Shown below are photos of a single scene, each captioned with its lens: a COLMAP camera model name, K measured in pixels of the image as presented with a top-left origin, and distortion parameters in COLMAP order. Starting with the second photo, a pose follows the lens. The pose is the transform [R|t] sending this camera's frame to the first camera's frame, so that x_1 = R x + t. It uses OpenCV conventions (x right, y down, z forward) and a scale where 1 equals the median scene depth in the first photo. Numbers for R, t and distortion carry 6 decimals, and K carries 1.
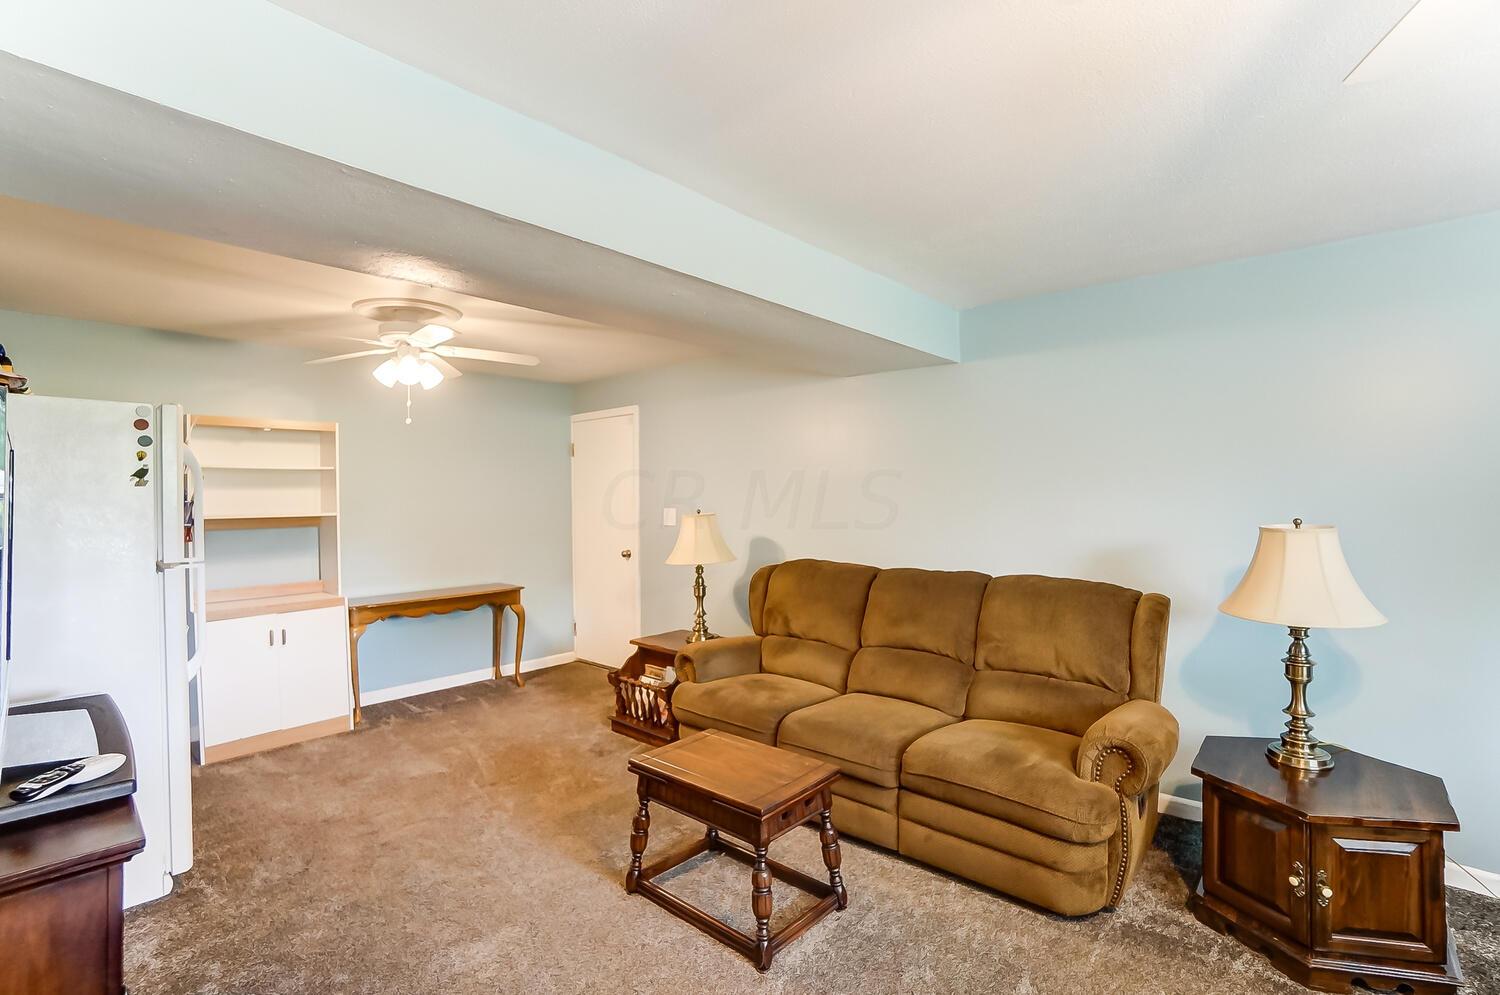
lens RADIAL K [[679.8, 0, 728.3], [0, 679.8, 497.7], [0, 0, 1]] dist [-0.064331, 0.021555]
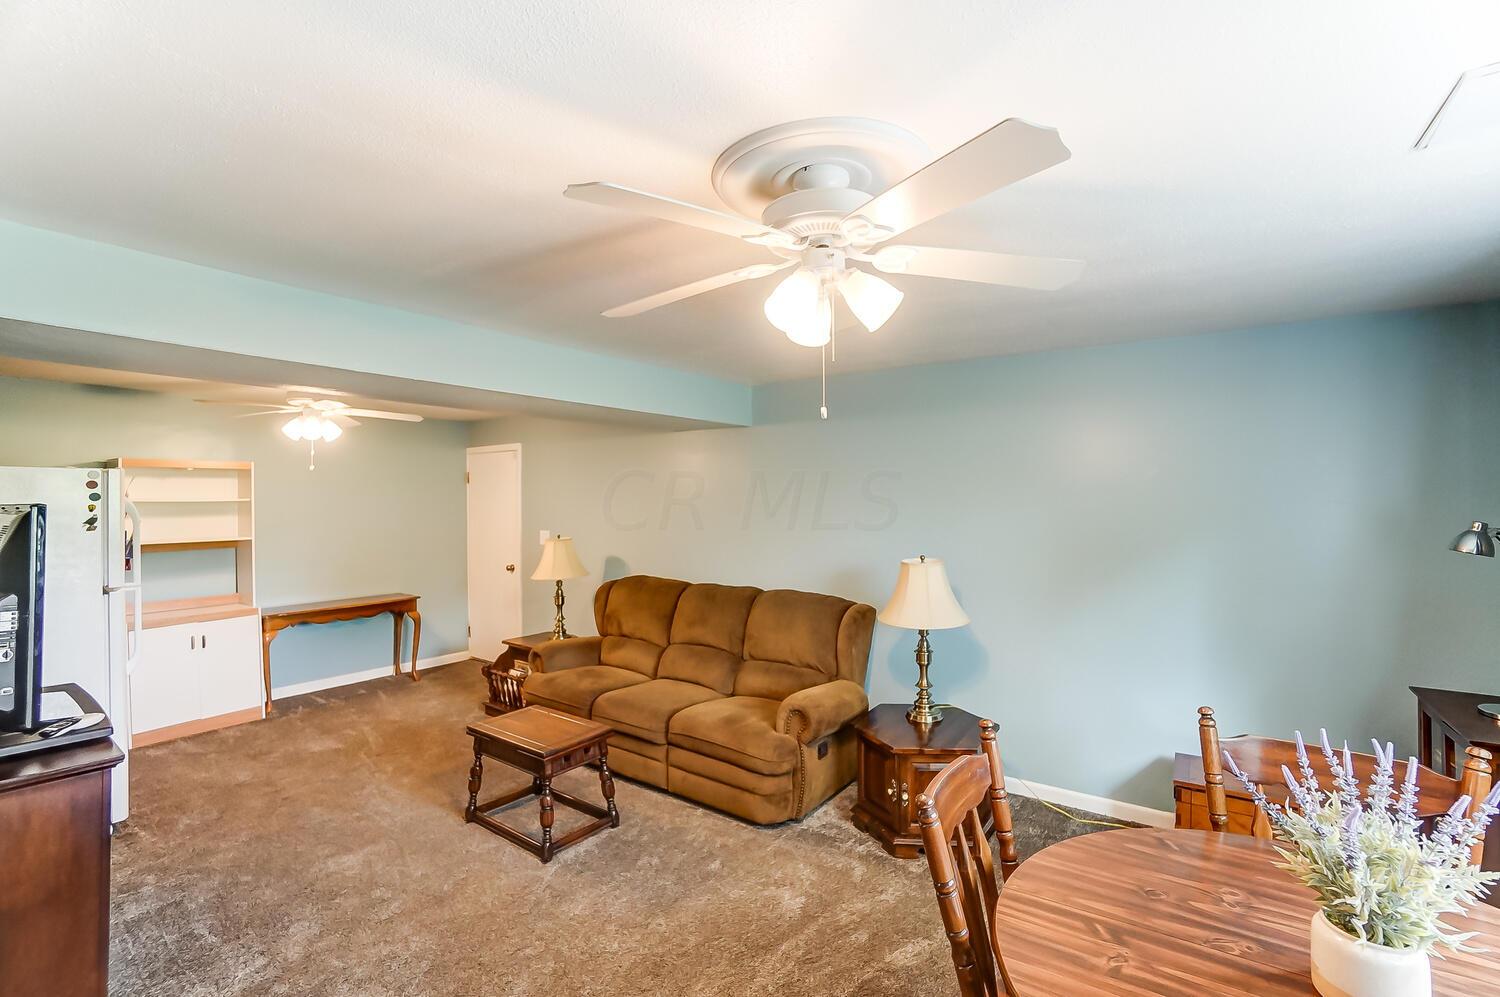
lens RADIAL K [[667.9, 0, 740.5], [0, 667.9, 495.8], [0, 0, 1]] dist [-0.065259, 0.021957]
pose [[0.994310, 0.006483, 0.106325, 0.234753], [-0.005950, 0.999968, -0.005336, -0.074163], [-0.106356, 0.004673, 0.994317, -0.365334]]
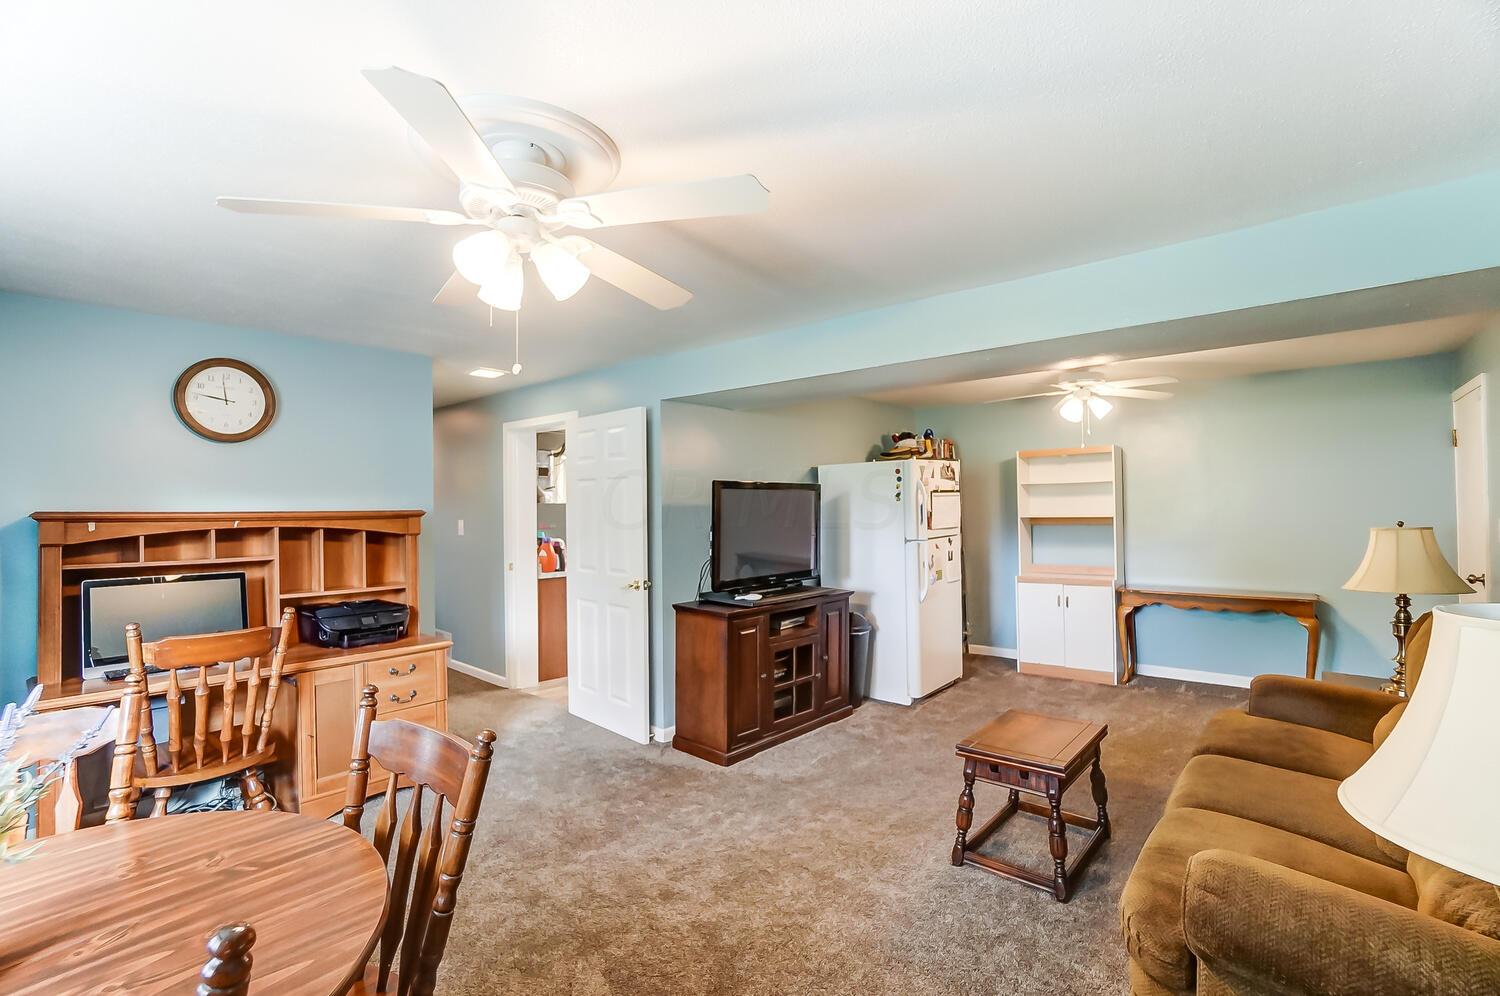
lens RADIAL K [[667.9, 0, 740.5], [0, 667.9, 495.3], [0, 0, 1]] dist [-0.065259, 0.021957]
pose [[0.016623, -0.005693, -0.999846, 0.978020], [0.014091, 0.999886, -0.005459, -0.026213], [0.999763, -0.013998, 0.016702, 0.385877]]
